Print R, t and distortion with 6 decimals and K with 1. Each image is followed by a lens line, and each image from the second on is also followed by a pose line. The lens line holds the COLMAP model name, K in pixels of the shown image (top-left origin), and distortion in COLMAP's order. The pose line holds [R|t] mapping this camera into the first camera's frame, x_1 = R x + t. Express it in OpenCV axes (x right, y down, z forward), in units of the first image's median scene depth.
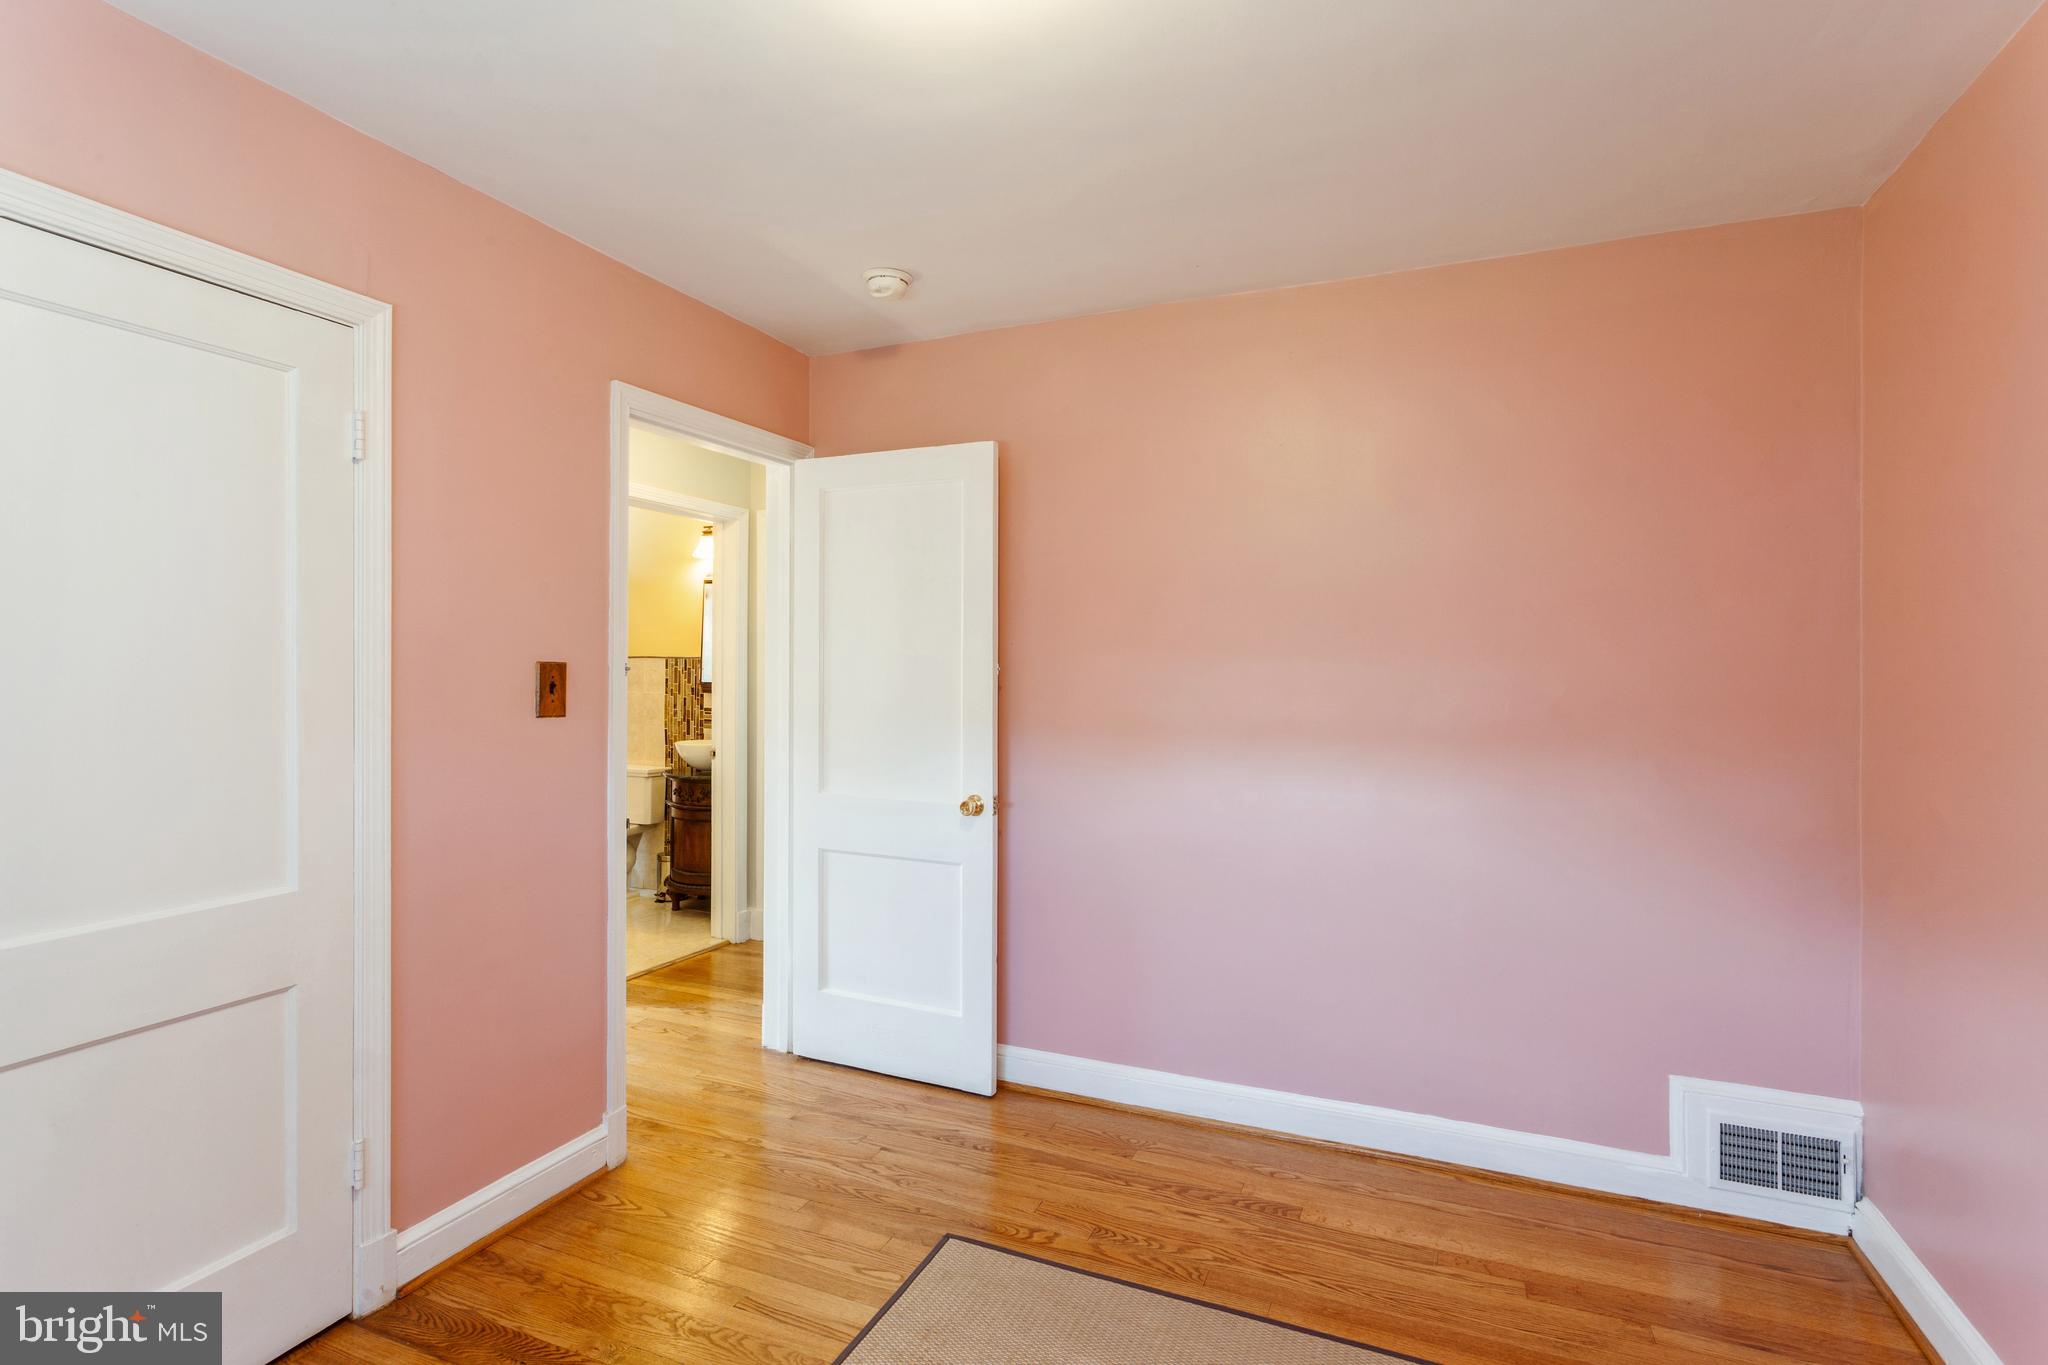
lens RADIAL K [[977.5, 0, 1020.0], [0, 977.5, 662.4], [0, 0, 1]] dist [0.000573, -0.000258]
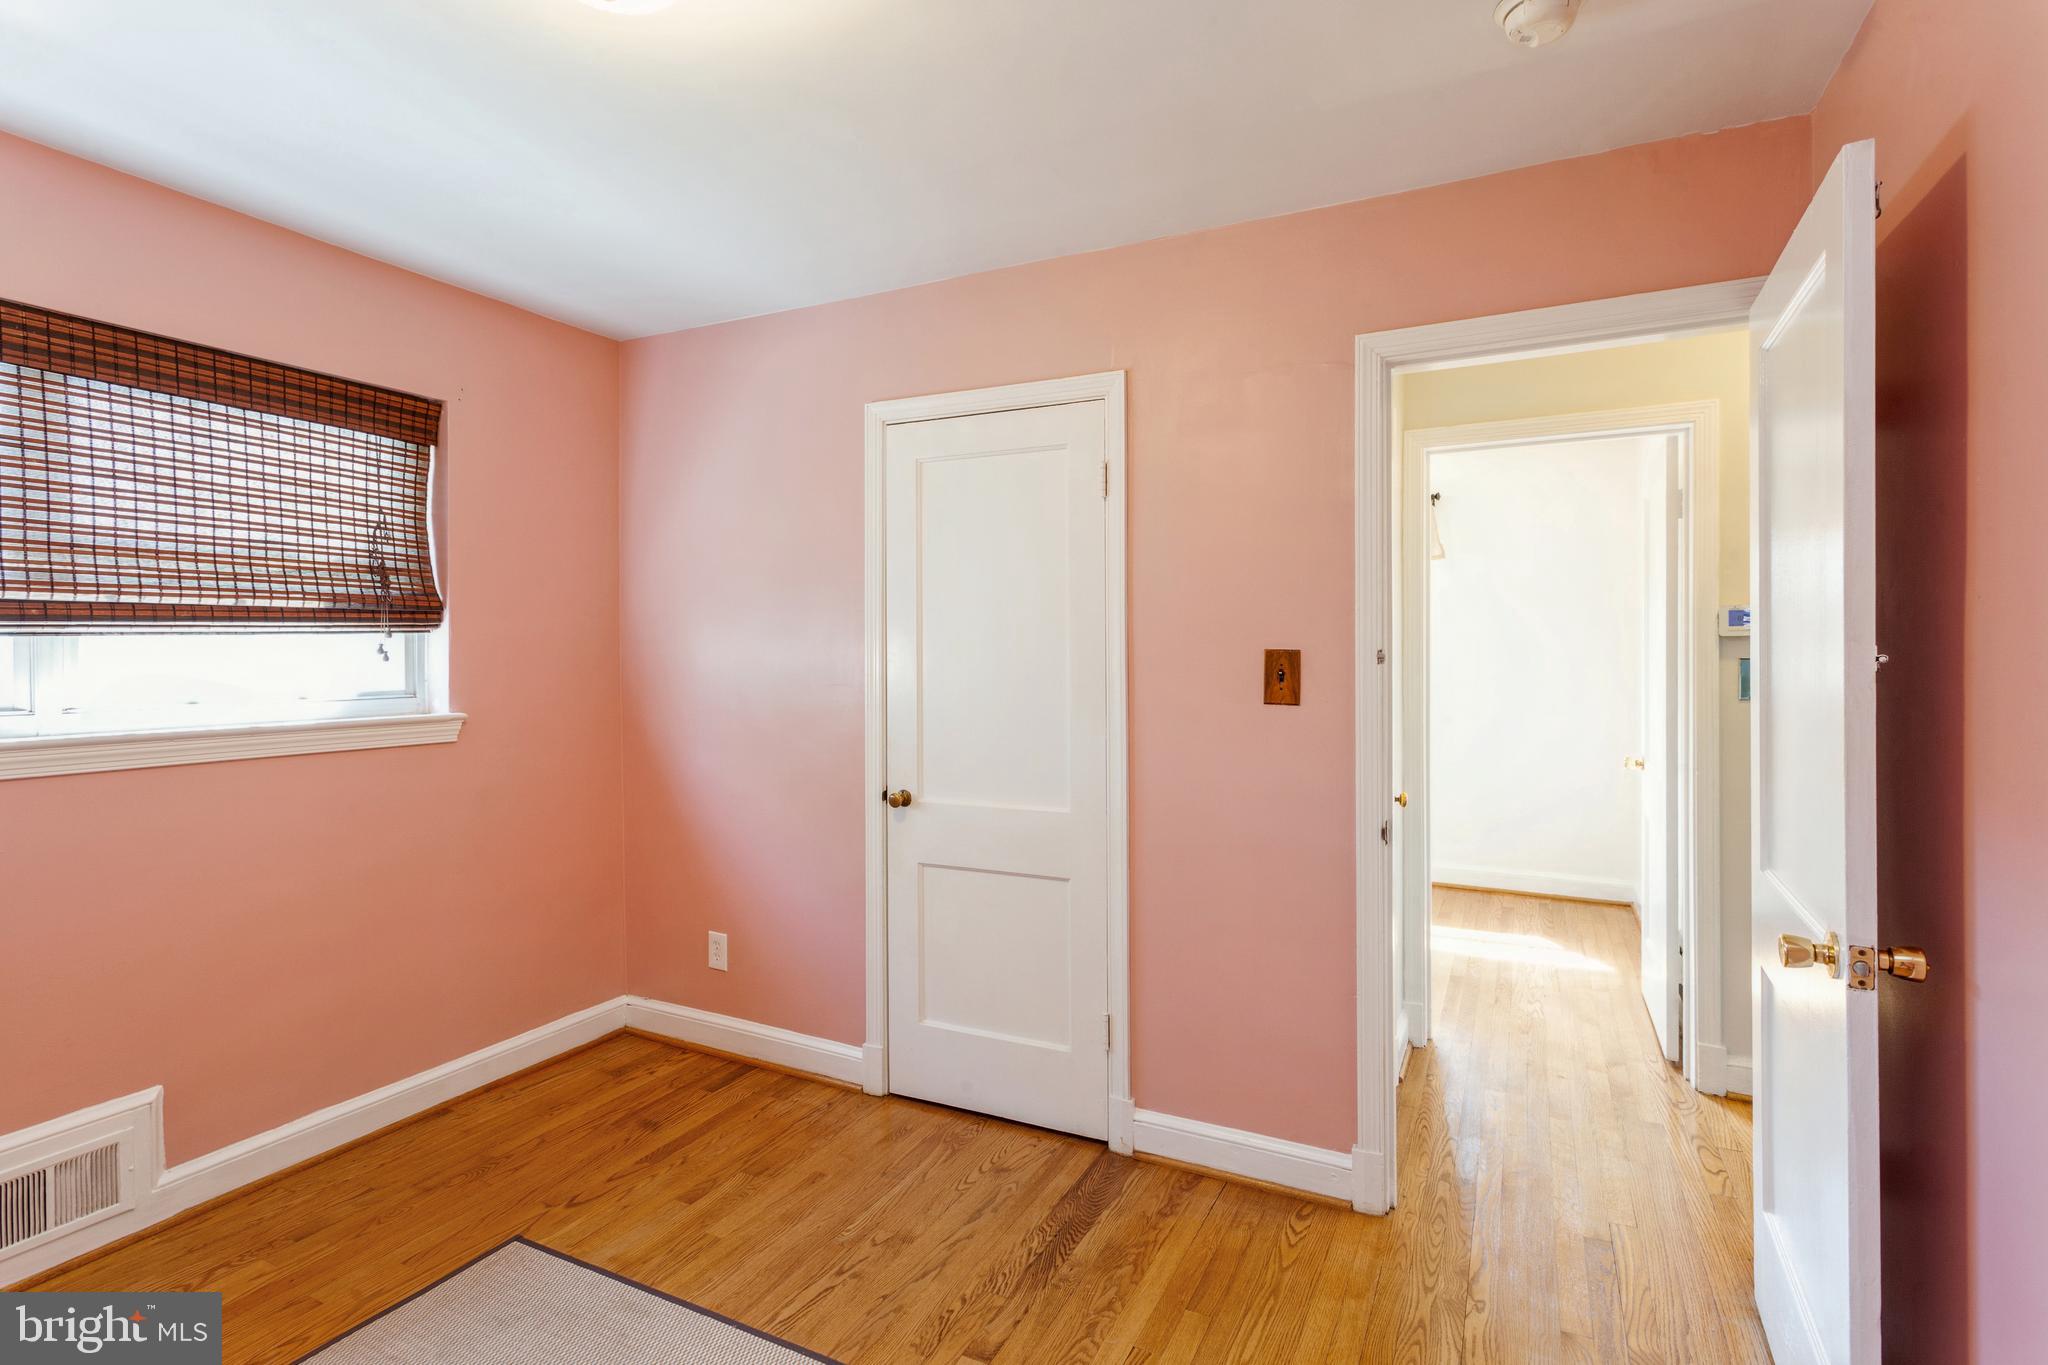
lens RADIAL K [[977.5, 0, 1037.1], [0, 977.5, 656.0], [0, 0, 1]] dist [0.000573, -0.000258]
pose [[-0.042866, 0.001331, -0.999080, 0.550861], [0.009144, 0.999958, 0.000940, 0.003060], [0.999039, -0.009095, -0.042876, 0.827448]]
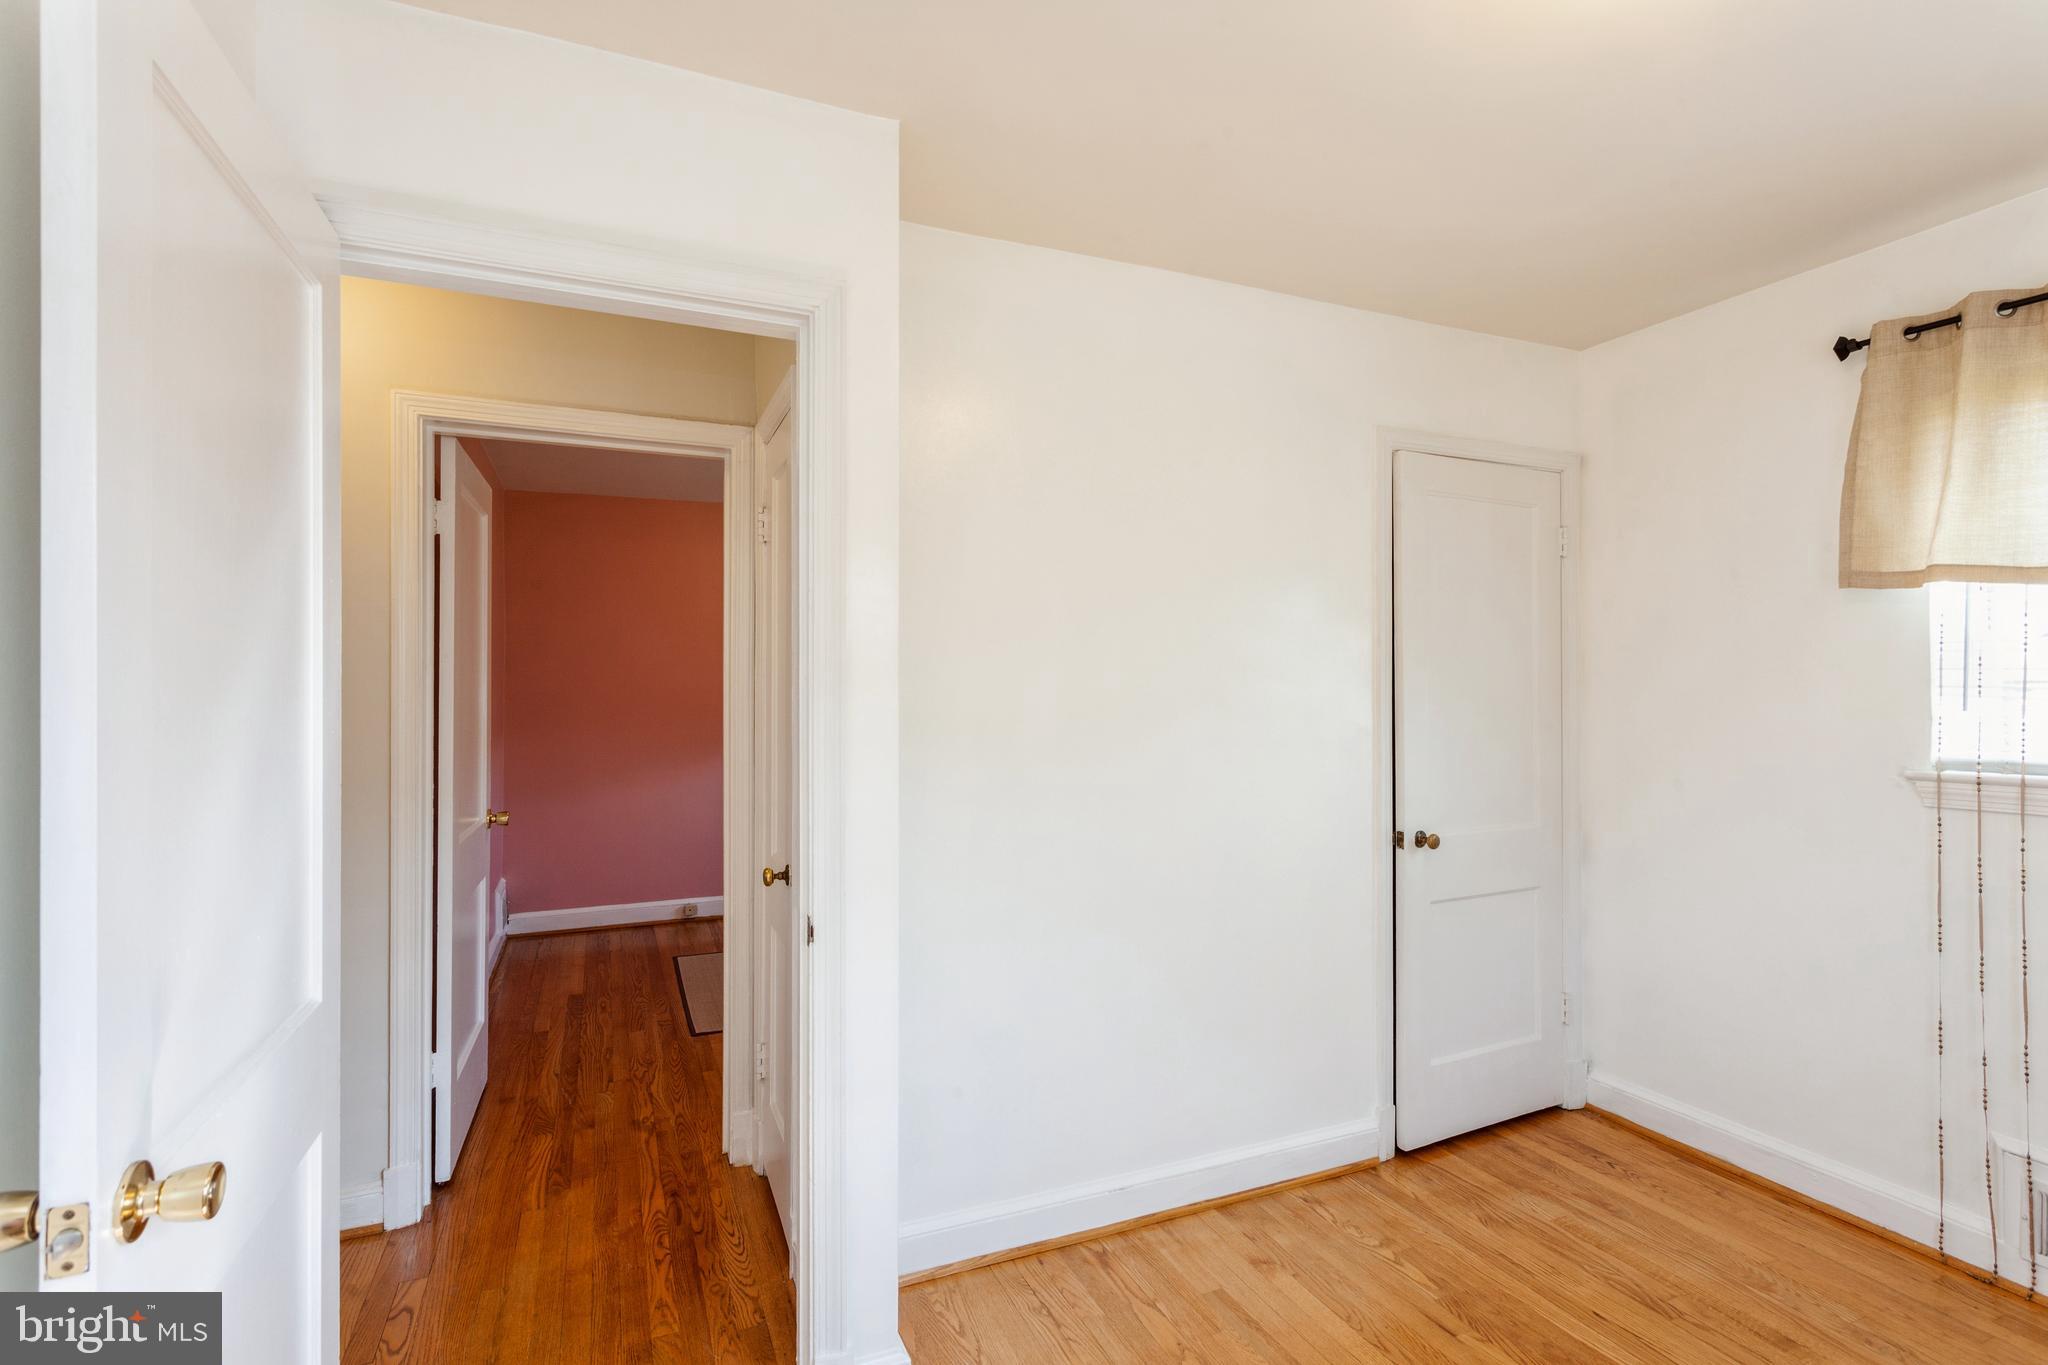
lens RADIAL K [[977.5, 0, 1032.0], [0, 977.5, 685.7], [0, 0, 1]] dist [0.000573, -0.000258]
pose [[-0.734220, -0.001985, 0.678908, -1.571702], [-0.008070, 0.999951, -0.005804, -0.000217], [-0.678863, -0.009740, -0.734200, 1.781093]]
